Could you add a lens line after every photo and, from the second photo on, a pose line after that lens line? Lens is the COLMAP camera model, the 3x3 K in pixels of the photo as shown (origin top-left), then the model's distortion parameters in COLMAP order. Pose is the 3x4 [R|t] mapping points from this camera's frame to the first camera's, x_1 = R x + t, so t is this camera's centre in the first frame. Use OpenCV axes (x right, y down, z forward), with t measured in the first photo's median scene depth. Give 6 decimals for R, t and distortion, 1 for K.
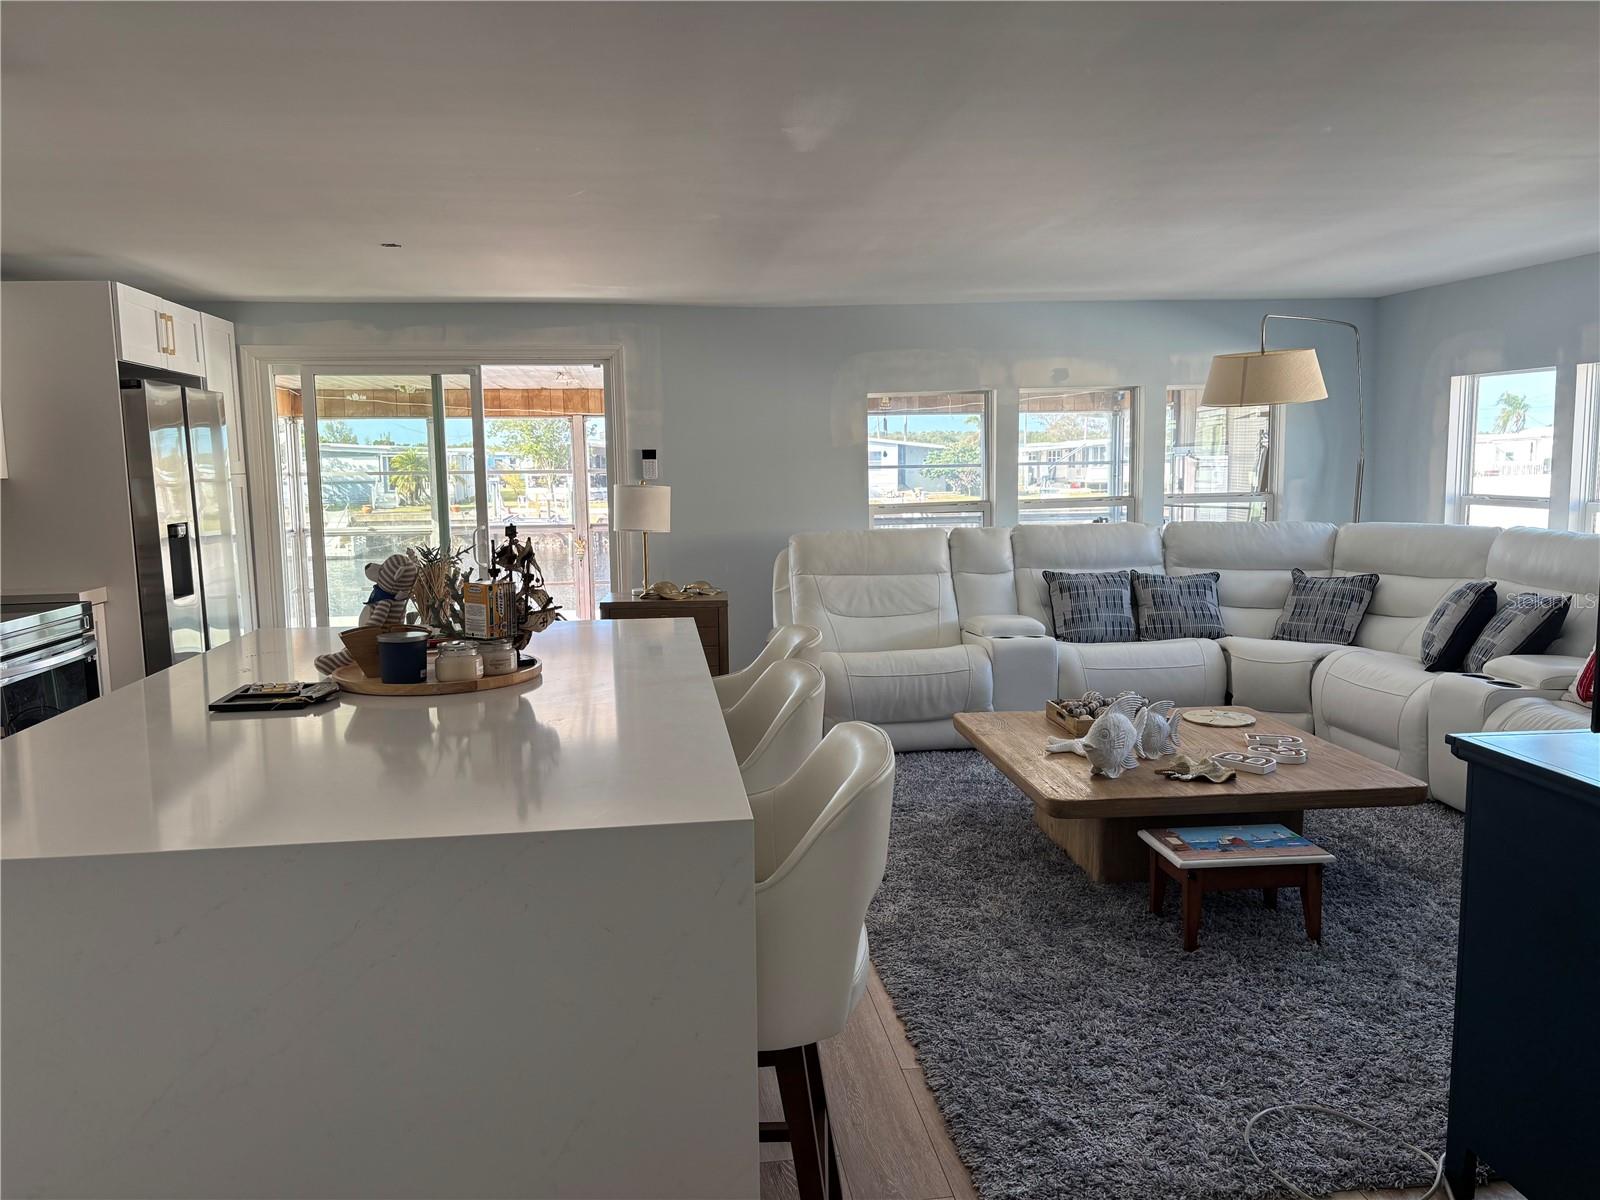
lens RADIAL K [[1199.8, 0, 797.2], [0, 1199.8, 610.5], [0, 0, 1]] dist [0.036144, -0.036313]
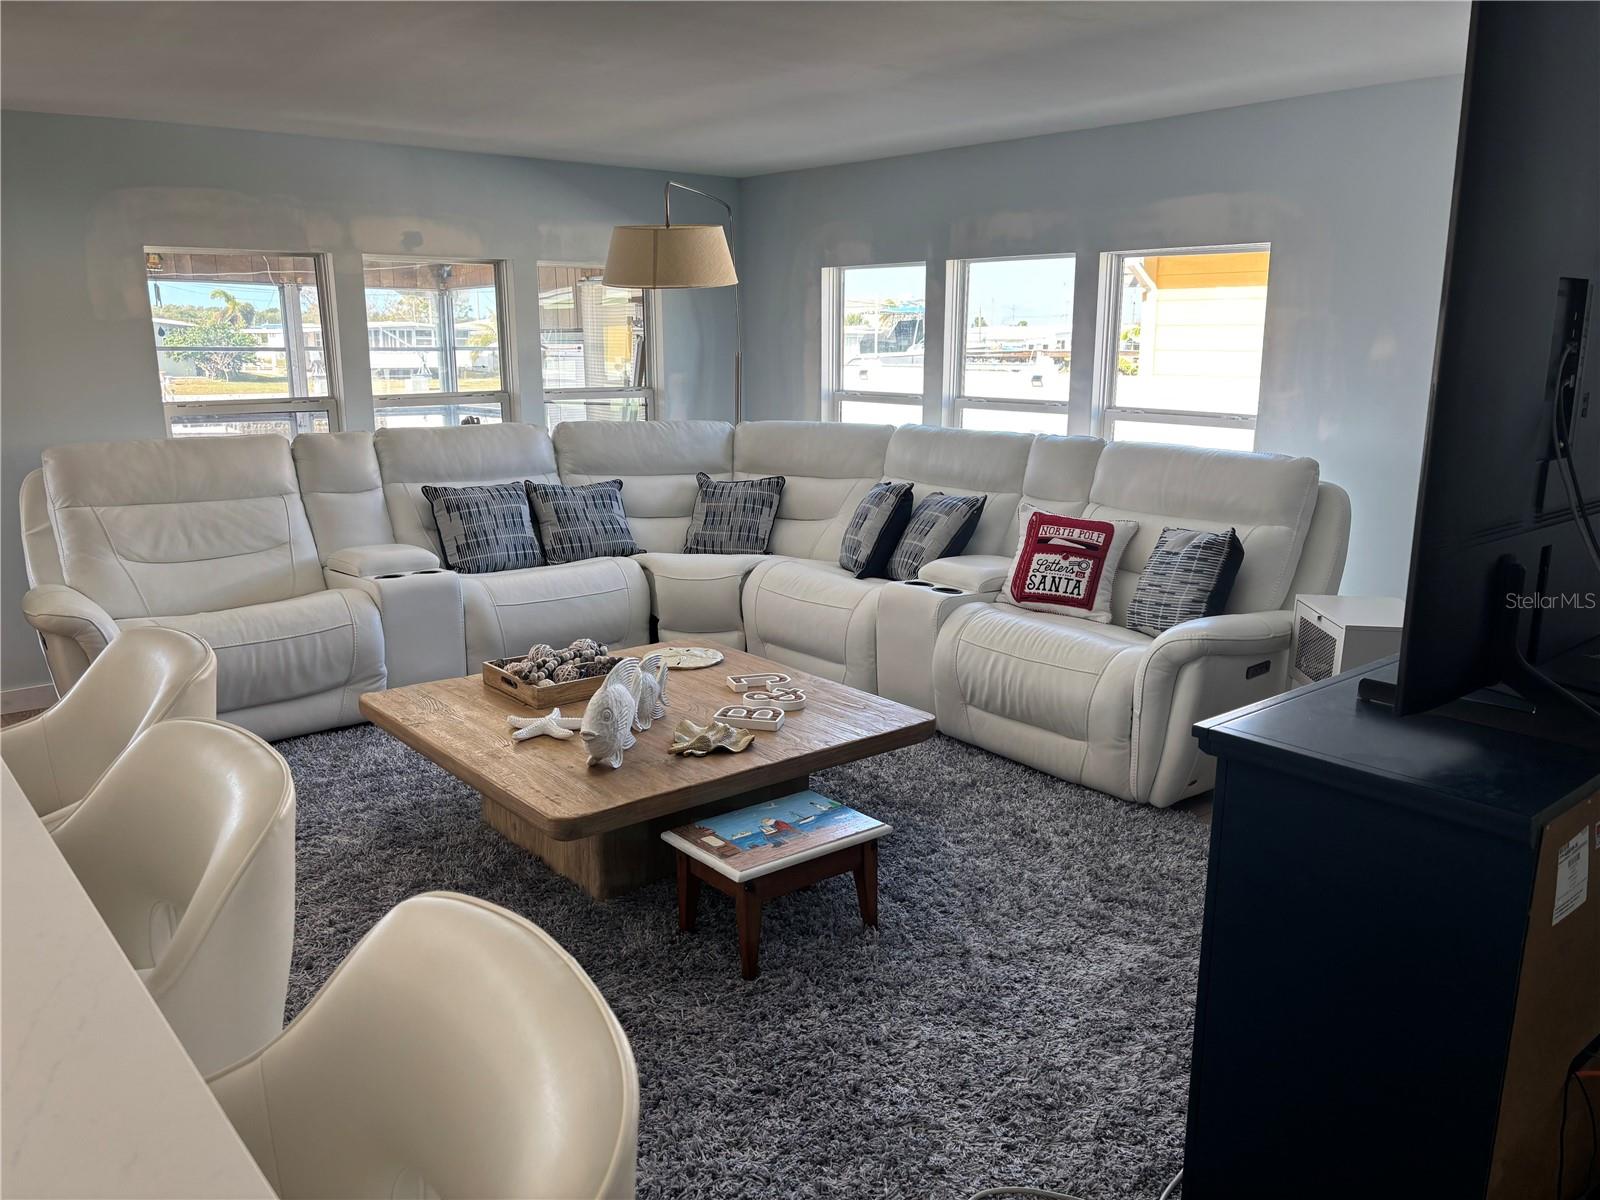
lens RADIAL K [[1199.8, 0, 801.8], [0, 1199.8, 603.8], [0, 0, 1]] dist [0.036144, -0.036313]
pose [[0.833516, -0.099590, 0.543446, -0.030854], [0.052028, 0.993397, 0.102248, -0.024780], [-0.550040, -0.056951, 0.833194, 0.188349]]
